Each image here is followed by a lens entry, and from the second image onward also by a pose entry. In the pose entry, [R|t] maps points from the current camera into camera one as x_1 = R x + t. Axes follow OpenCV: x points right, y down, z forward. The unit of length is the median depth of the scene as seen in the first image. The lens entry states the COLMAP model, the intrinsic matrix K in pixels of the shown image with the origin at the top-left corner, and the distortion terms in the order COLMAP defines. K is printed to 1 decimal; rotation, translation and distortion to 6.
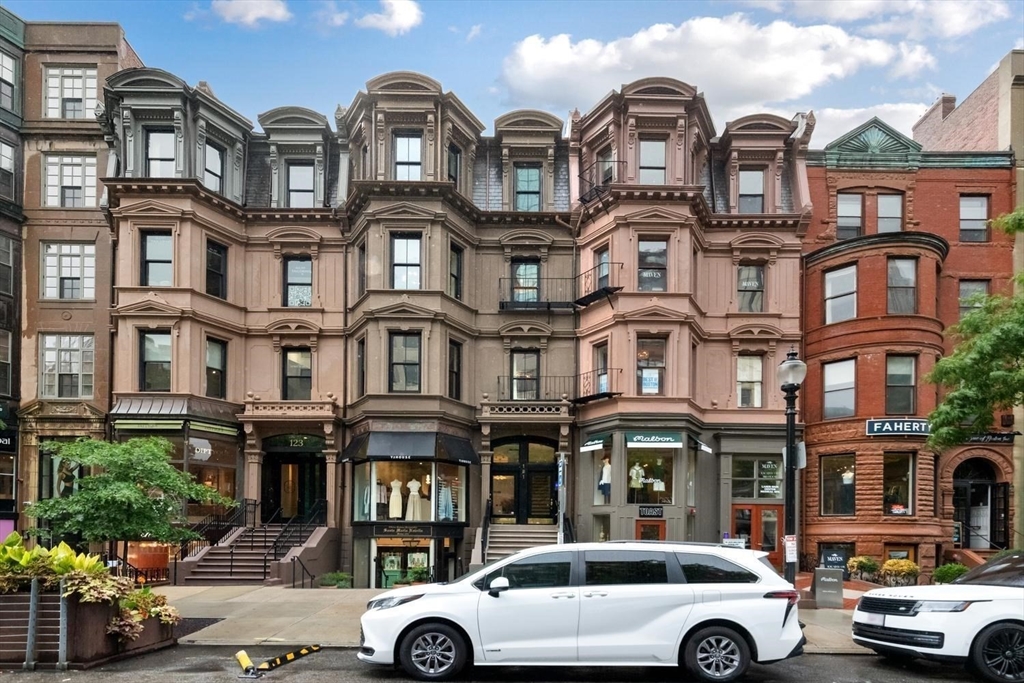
lens RADIAL K [[461.7, 0, 512.0], [0, 461.7, 341.5], [0, 0, 1]] dist [0.004942, -0.000094]
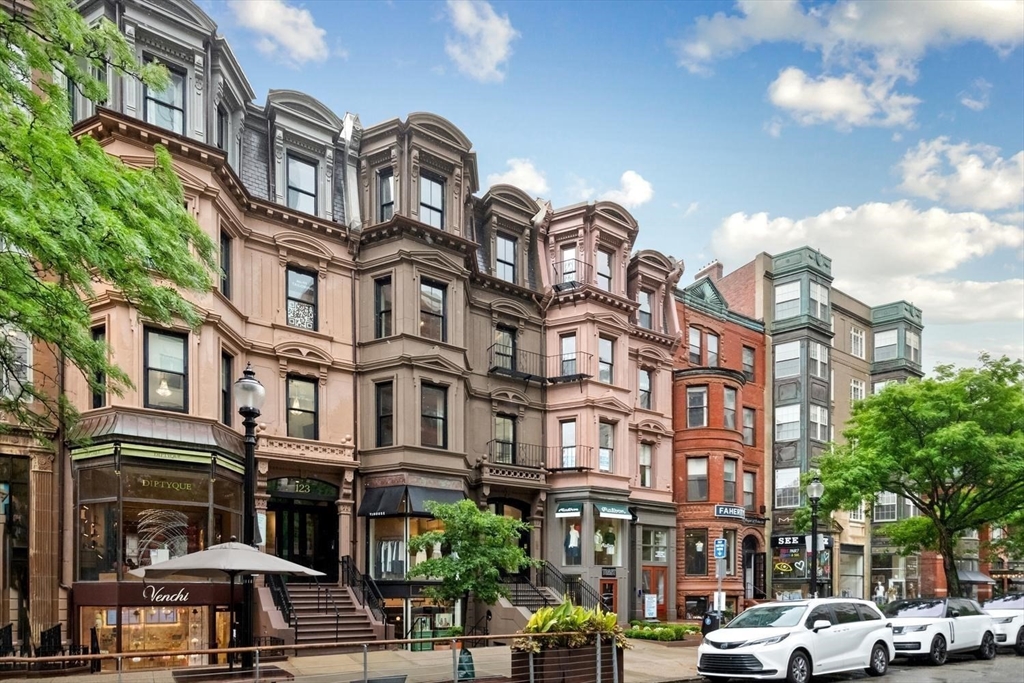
lens RADIAL K [[529.4, 0, 444.3], [0, 529.4, 340.2], [0, 0, 1]] dist [0.002640, 0.001850]
pose [[0.862959, 0.208273, 0.460352, -0.678947], [-0.184690, 0.978069, -0.096286, -0.006645], [-0.470309, -0.001932, 0.882499, -0.006726]]
